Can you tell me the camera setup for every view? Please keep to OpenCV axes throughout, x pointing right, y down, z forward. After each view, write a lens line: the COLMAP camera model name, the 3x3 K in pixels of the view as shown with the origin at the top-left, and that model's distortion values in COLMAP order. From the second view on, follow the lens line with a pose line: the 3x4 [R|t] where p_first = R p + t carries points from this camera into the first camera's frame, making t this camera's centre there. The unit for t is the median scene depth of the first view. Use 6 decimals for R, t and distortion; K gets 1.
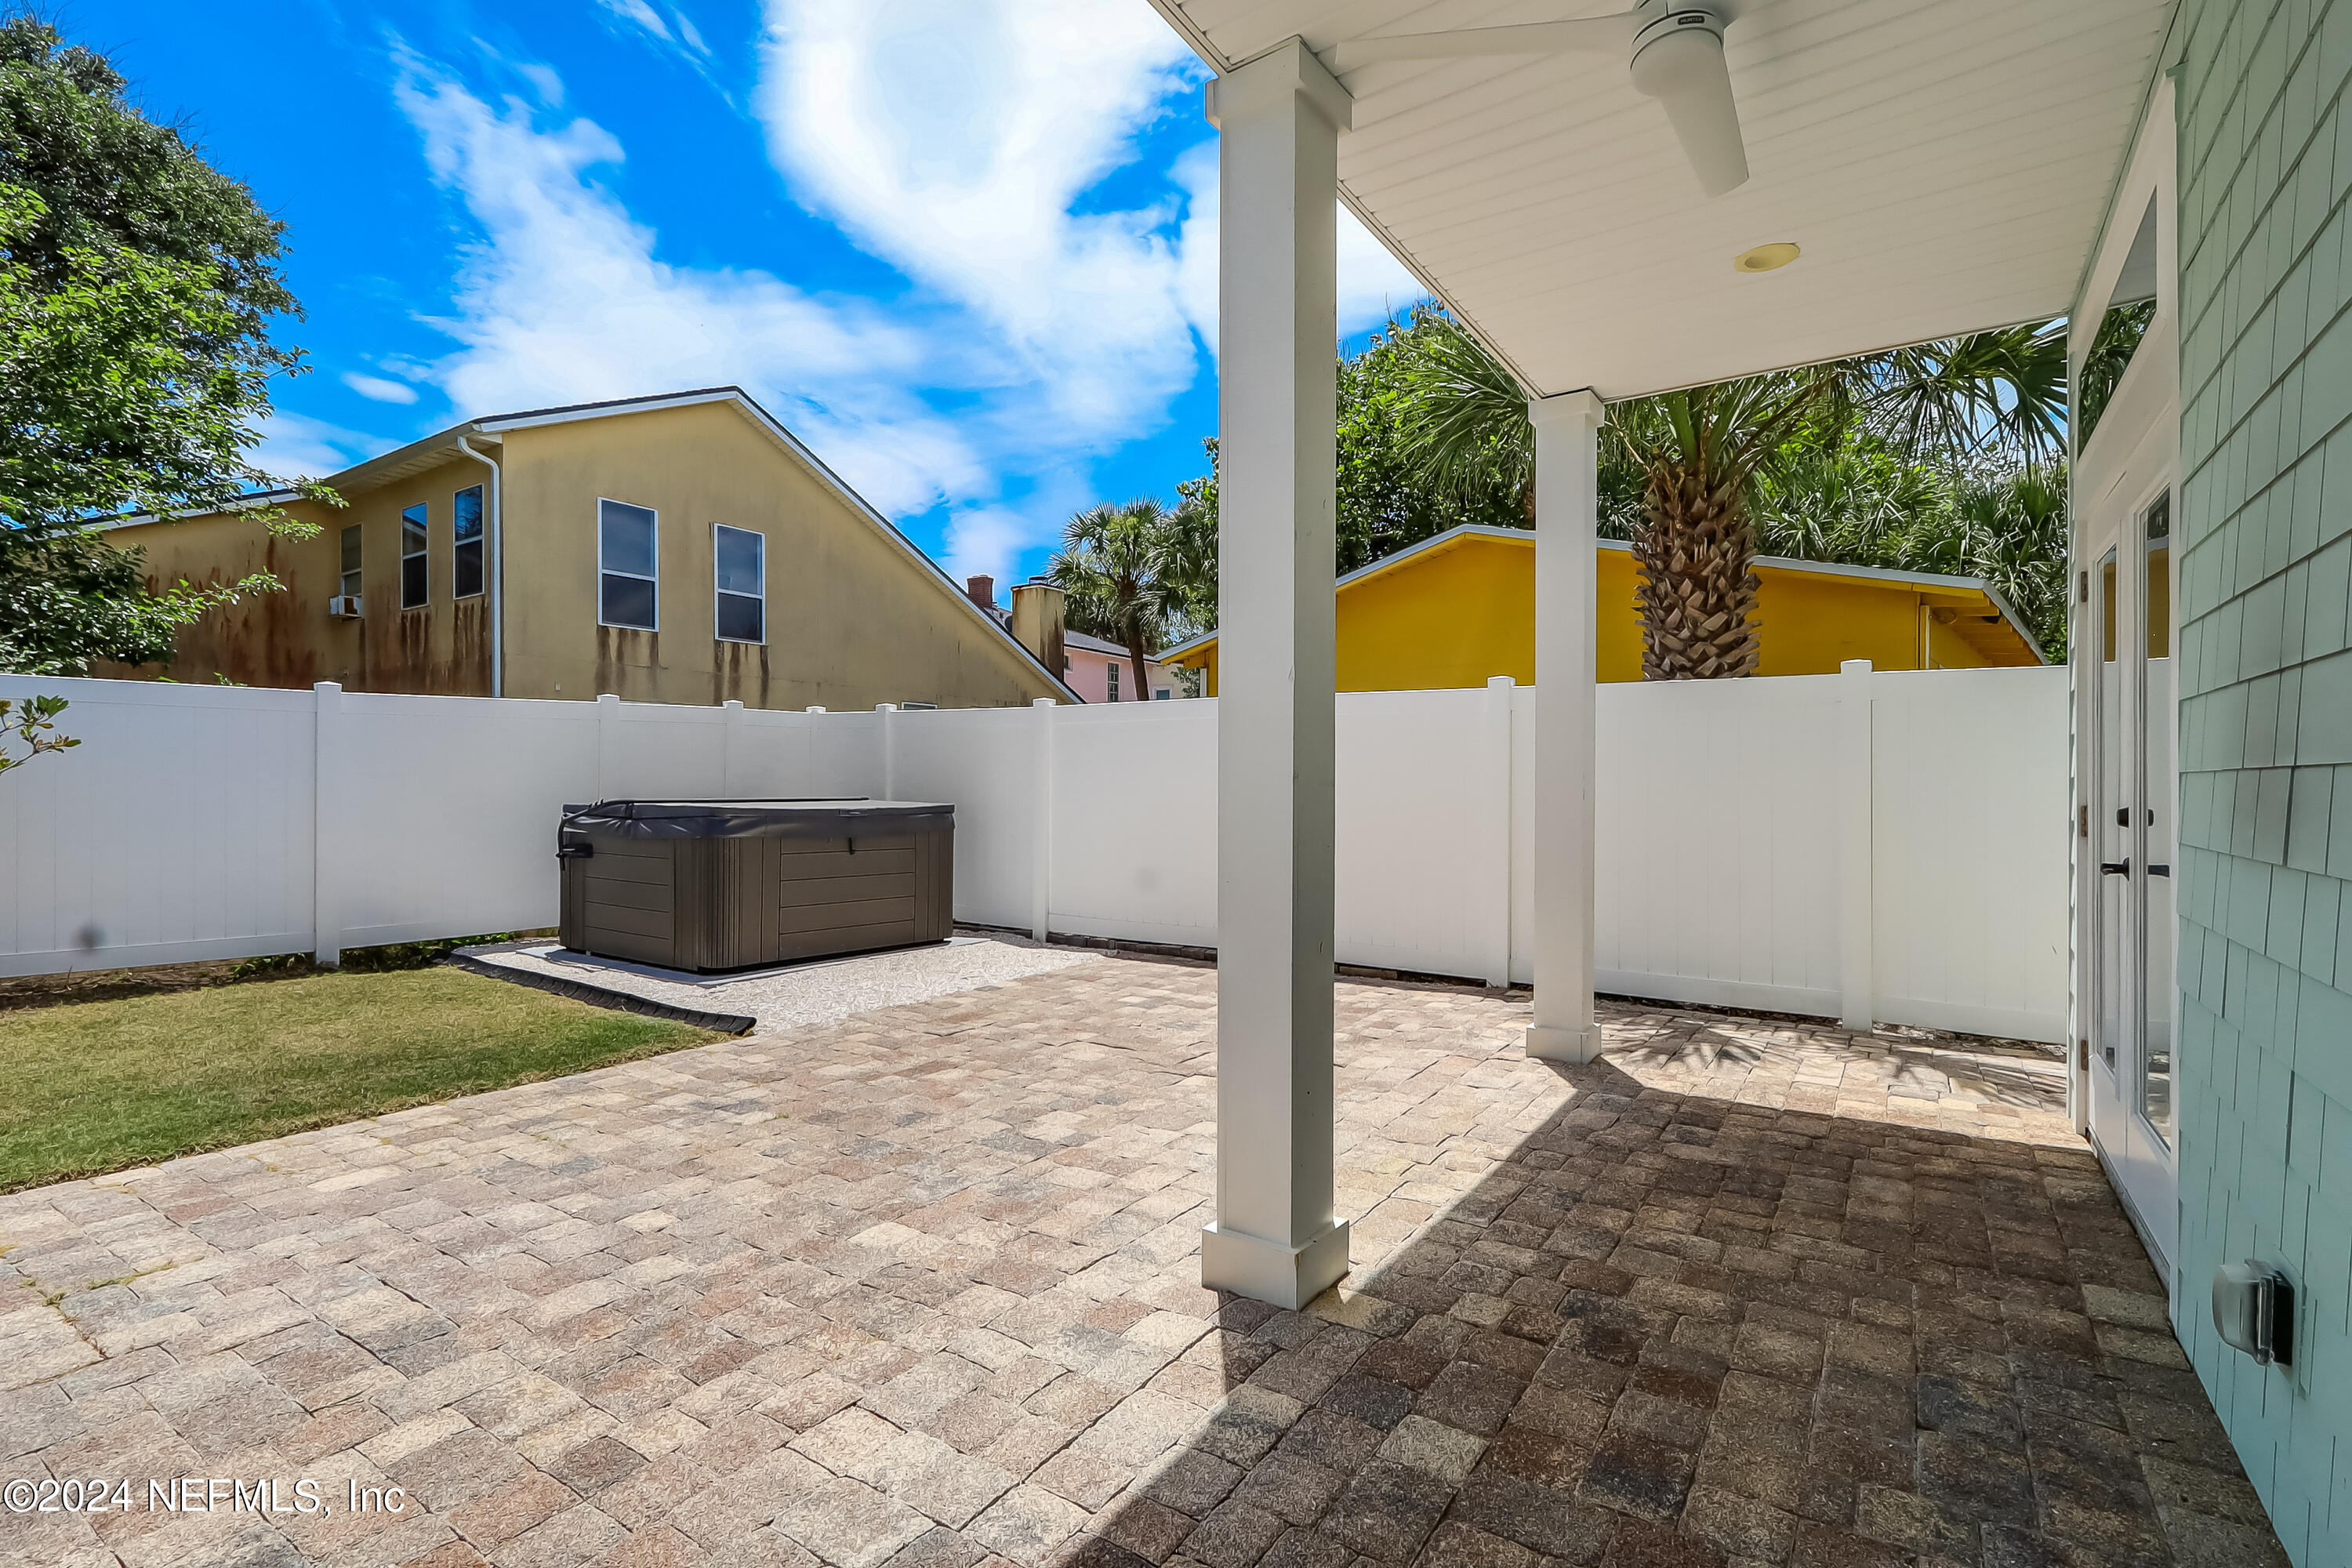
lens RADIAL K [[1091.3, 0, 1168.3], [0, 1091.3, 785.7], [0, 0, 1]] dist [0.000961, 0.000500]
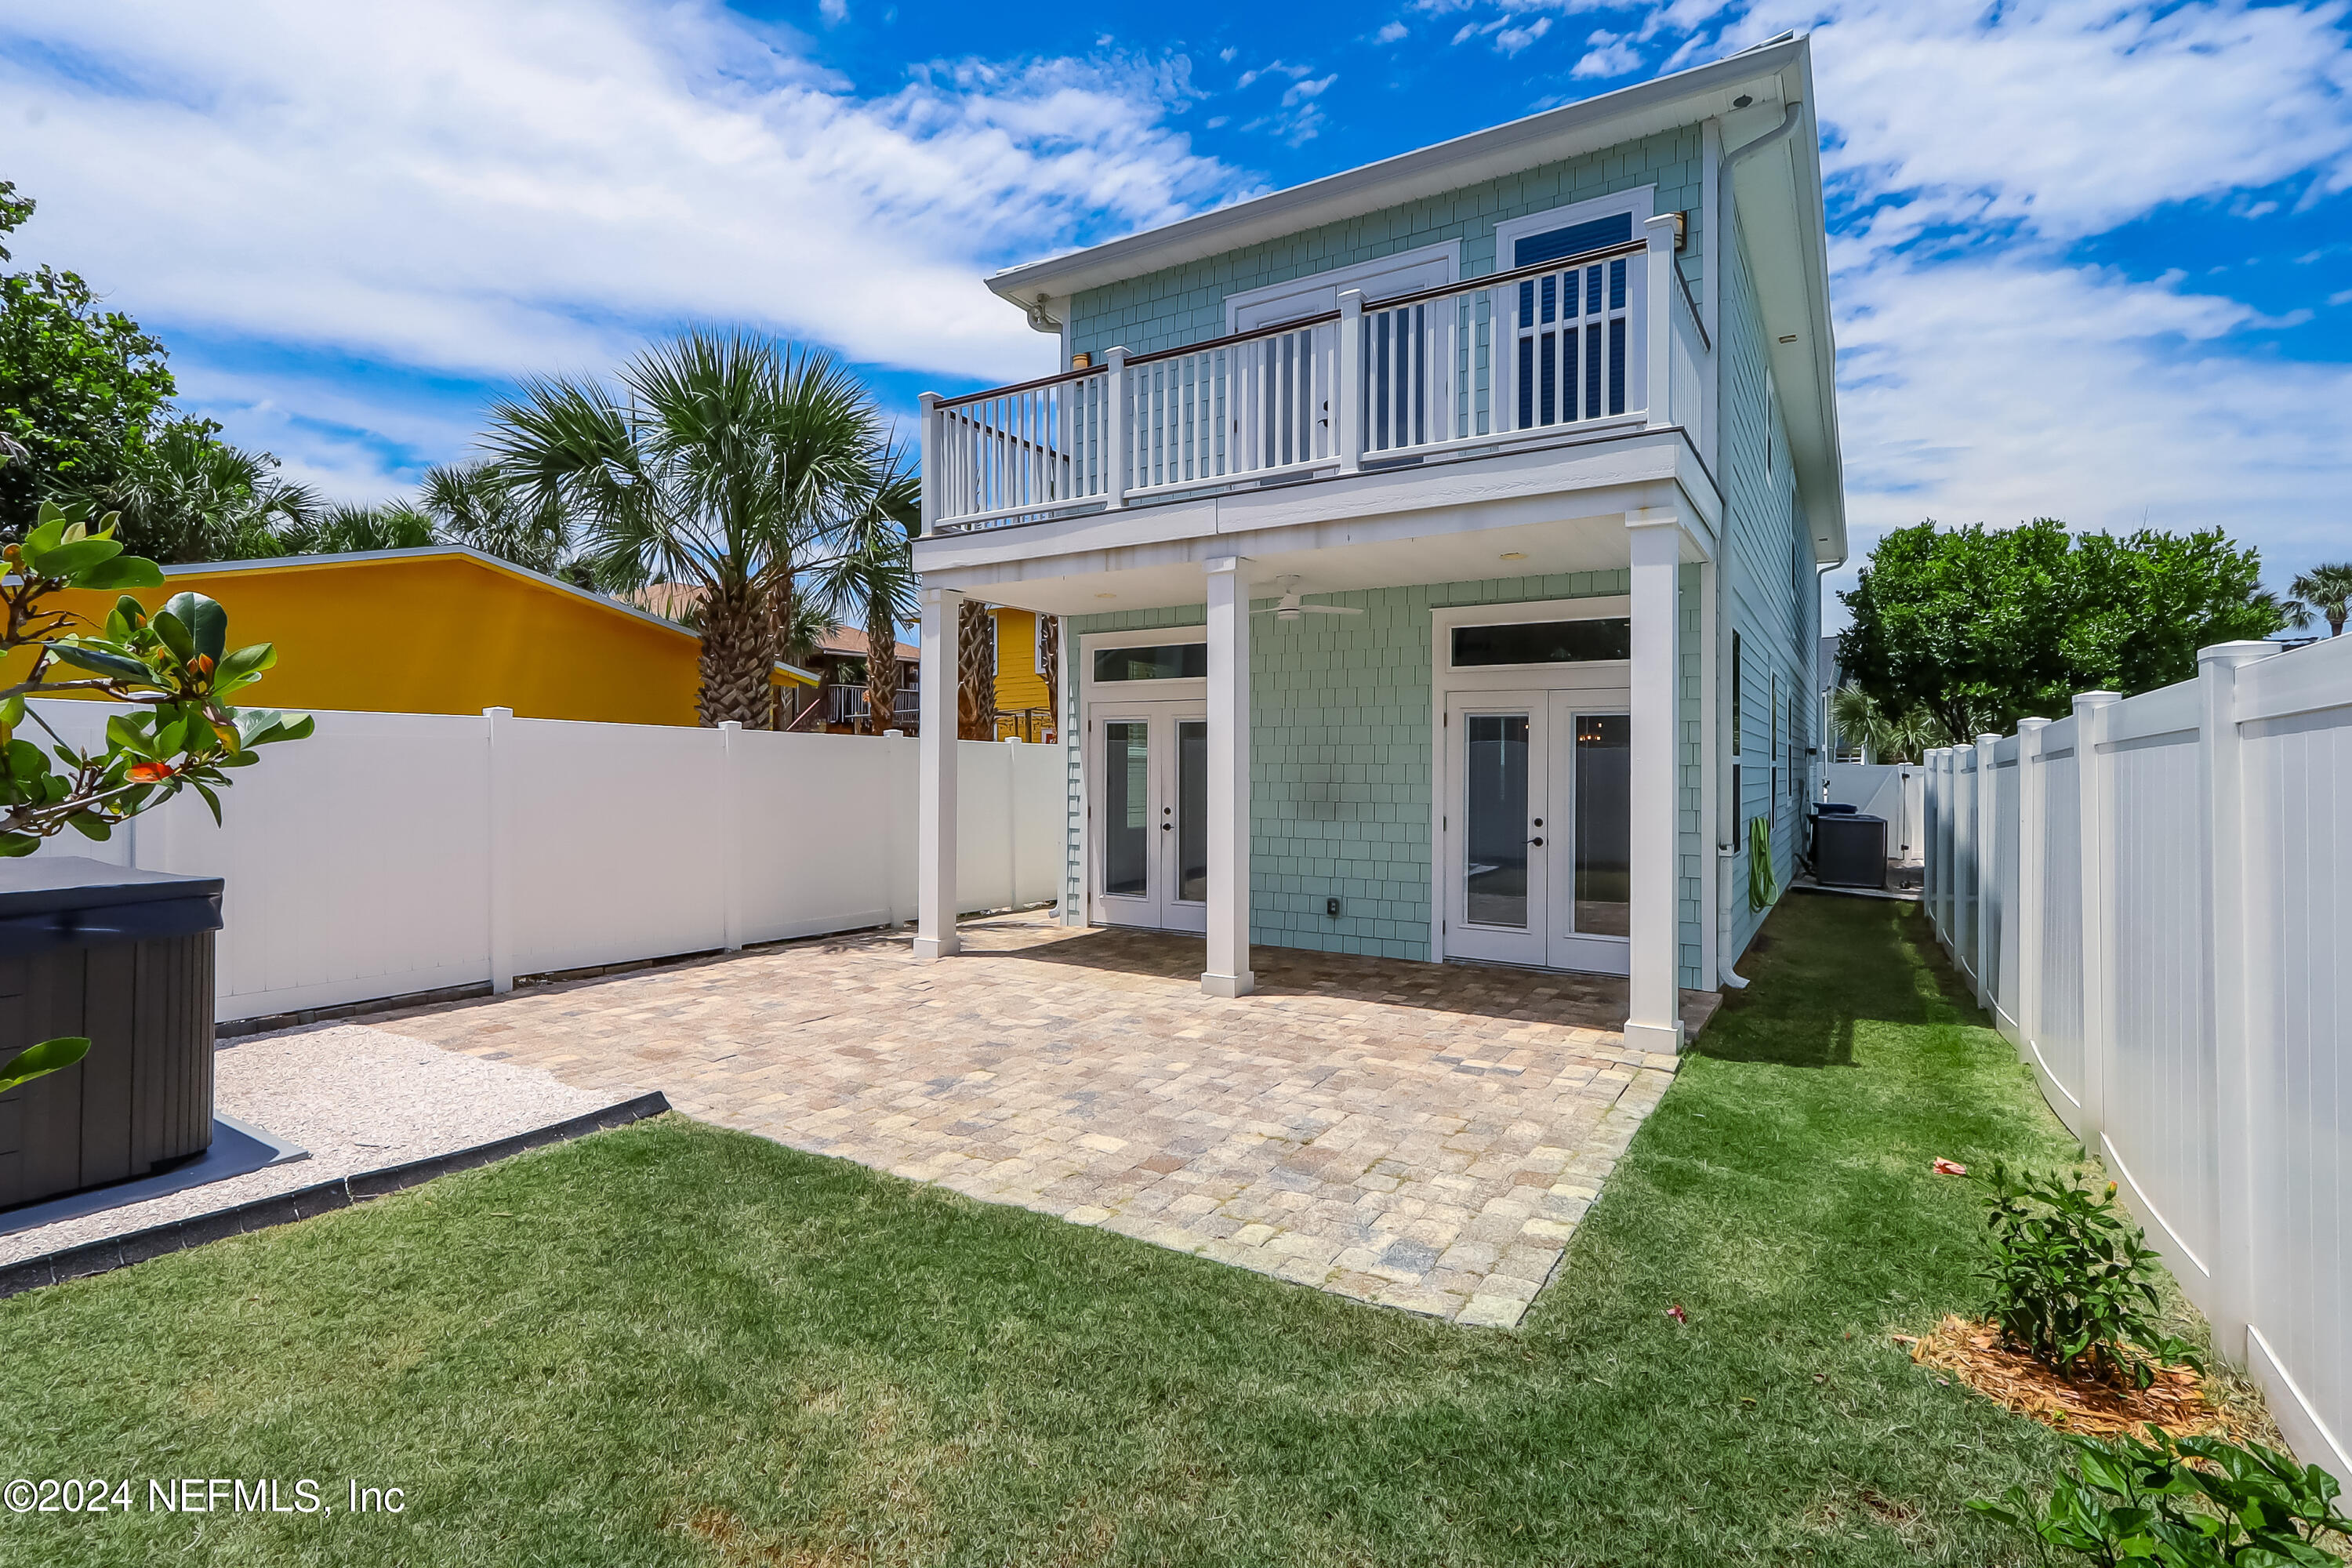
lens RADIAL K [[1110.1, 0, 1175.7], [0, 1110.1, 742.2], [0, 0, 1]] dist [0.000191, 0.000539]
pose [[-0.042036, 0.020145, 0.998913, -1.016972], [-0.006072, 0.999773, -0.020418, -0.047138], [-0.999098, -0.006924, -0.041904, 0.469598]]
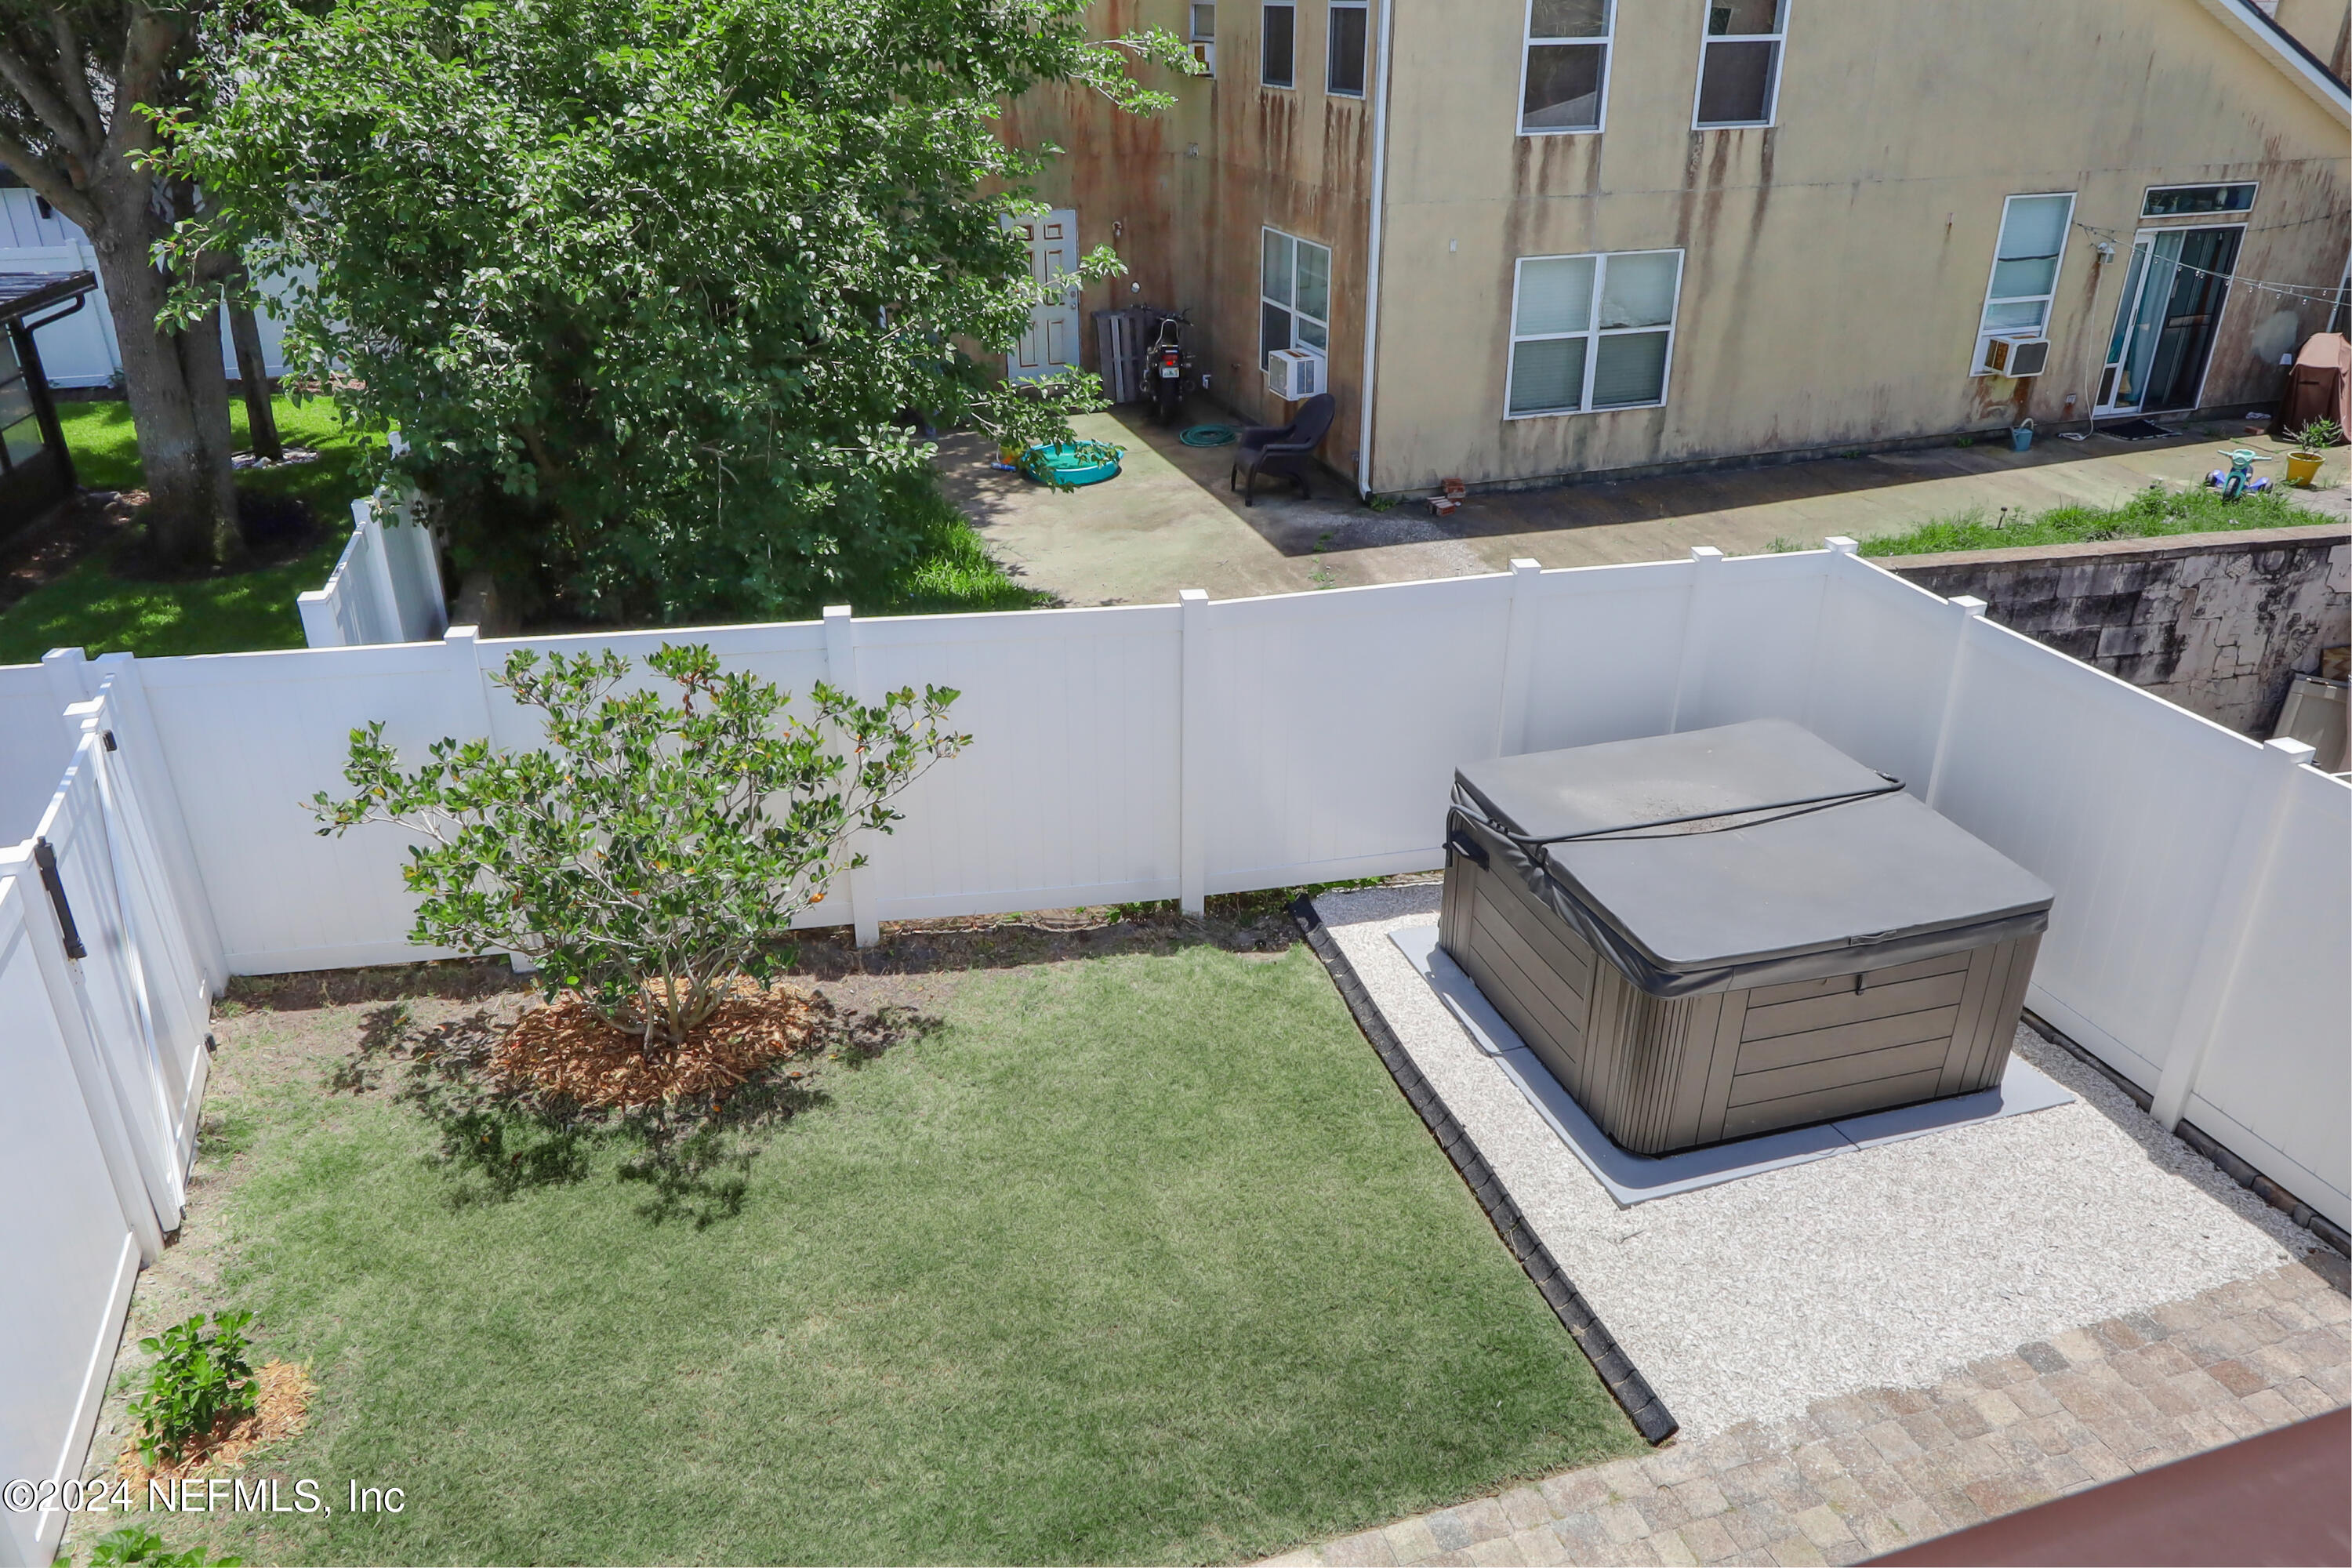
lens RADIAL K [[1671.6, 0, 1141.5], [0, 1671.6, 783.1], [0, 0, 1]] dist [0.000564, 0.001174]
pose [[0.785775, 0.256120, -0.562993, -0.109178], [0.007053, 0.906467, 0.422219, -0.492492], [0.618473, -0.335739, 0.710472, 0.102944]]
